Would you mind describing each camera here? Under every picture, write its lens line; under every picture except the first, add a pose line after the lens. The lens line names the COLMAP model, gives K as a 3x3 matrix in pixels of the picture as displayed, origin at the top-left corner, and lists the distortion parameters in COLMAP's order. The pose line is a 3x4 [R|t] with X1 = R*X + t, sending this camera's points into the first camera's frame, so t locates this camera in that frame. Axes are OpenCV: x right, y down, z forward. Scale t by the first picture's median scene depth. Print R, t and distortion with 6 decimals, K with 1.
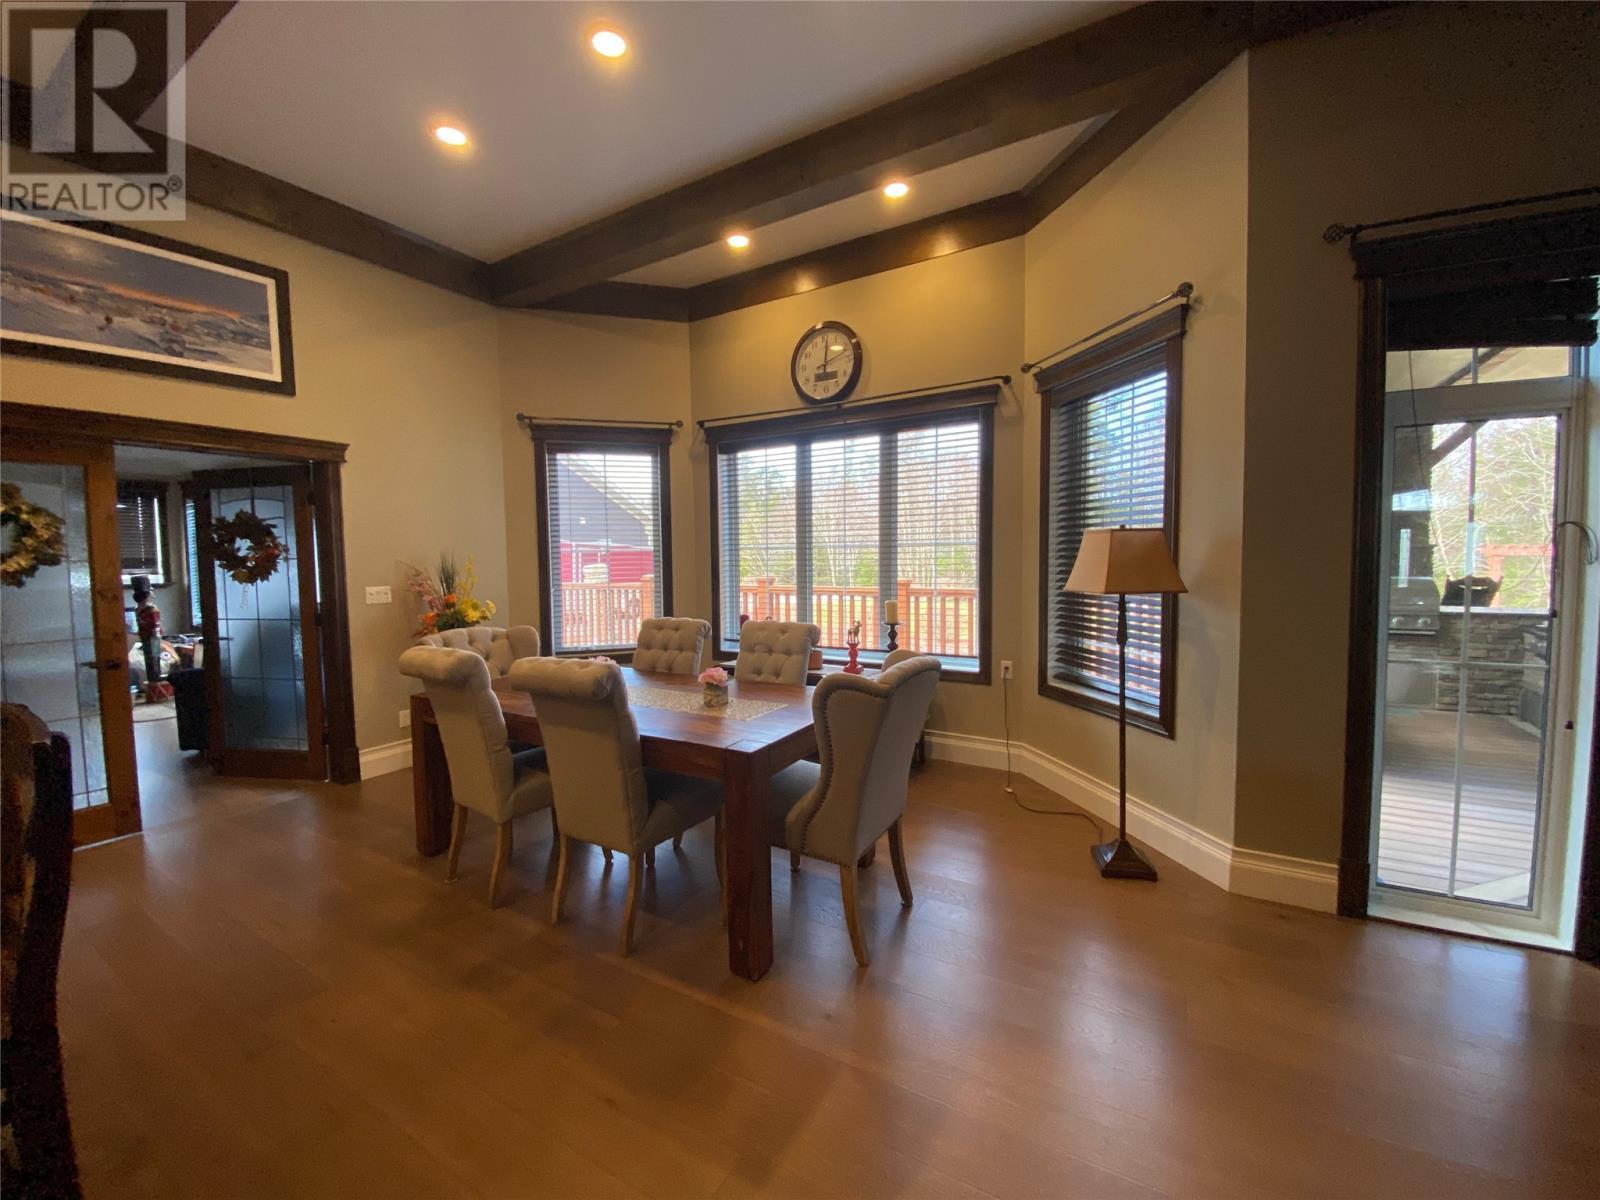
lens RADIAL K [[643.1, 0, 800.0], [0, 643.1, 600.0], [0, 0, 1]] dist [0.024853, -0.021852]
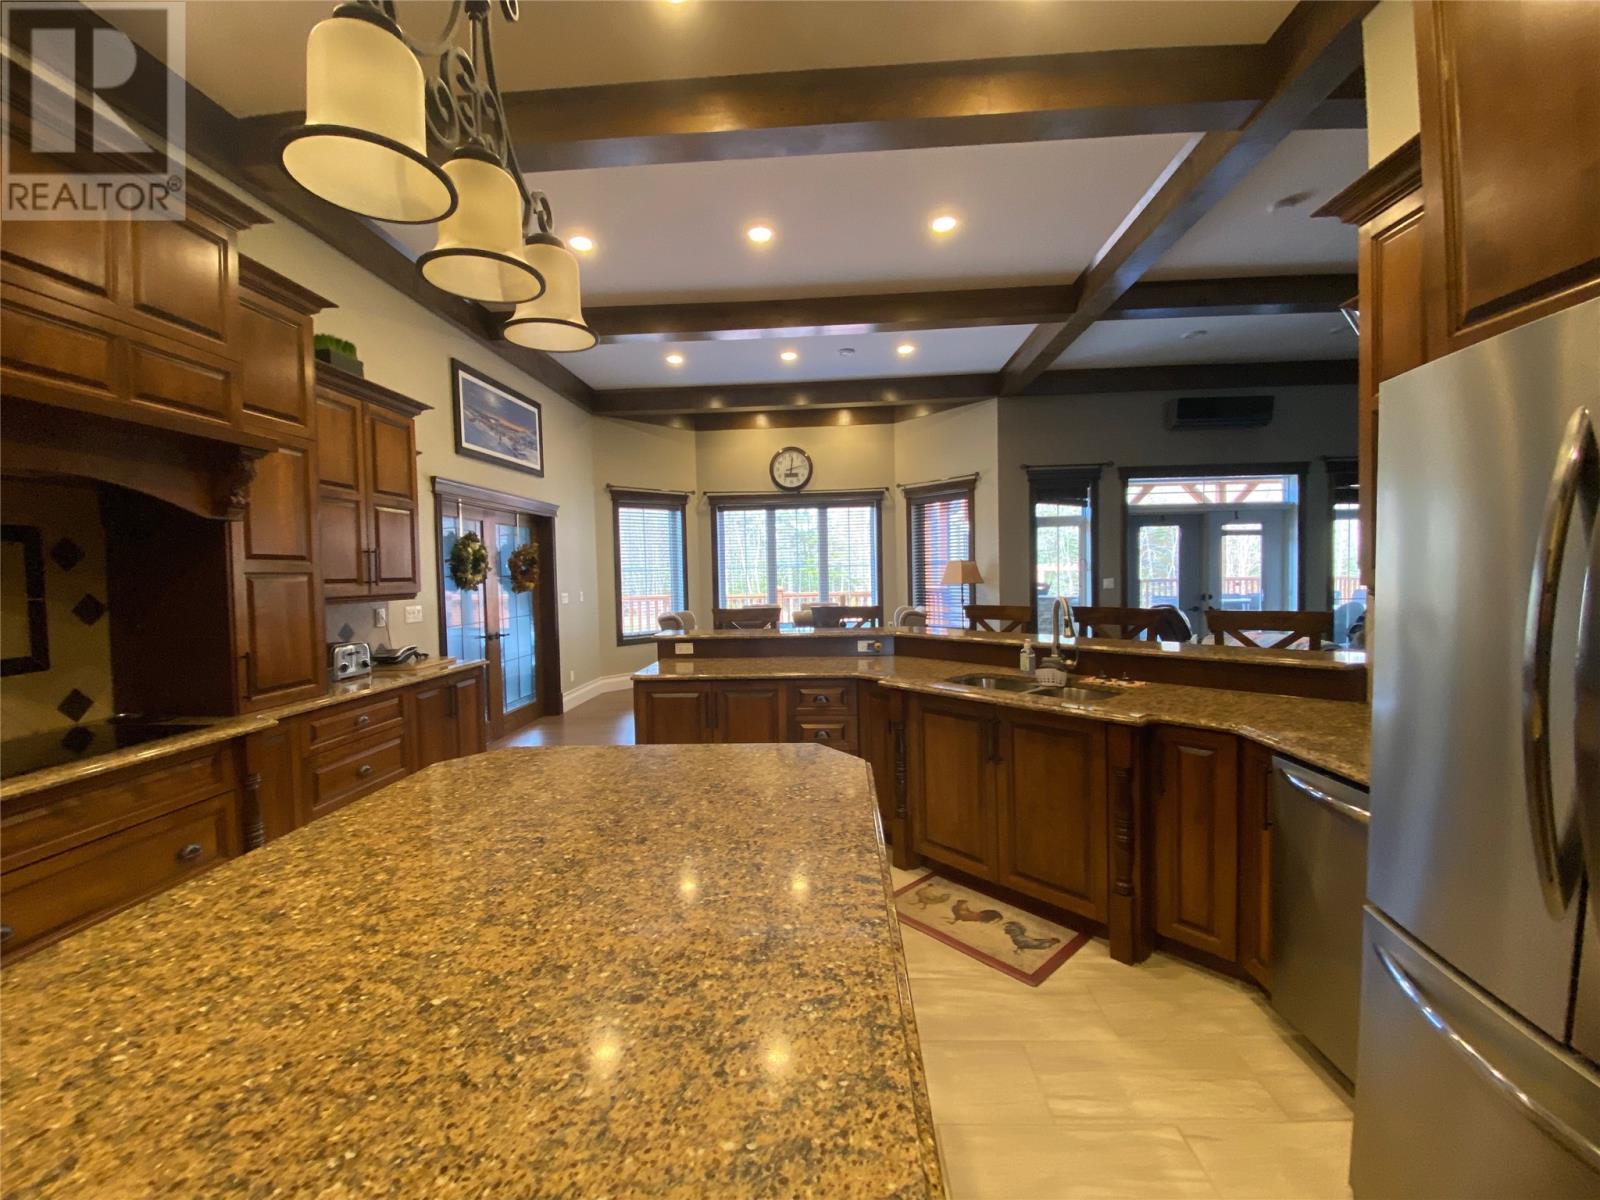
lens RADIAL K [[643.1, 0, 800.0], [0, 643.1, 600.0], [0, 0, 1]] dist [0.024853, -0.021852]
pose [[0.891272, -0.019113, 0.453067, -0.871525], [0.033799, 0.999132, -0.024340, 0.056345], [-0.452208, 0.037007, 0.891144, -0.704364]]
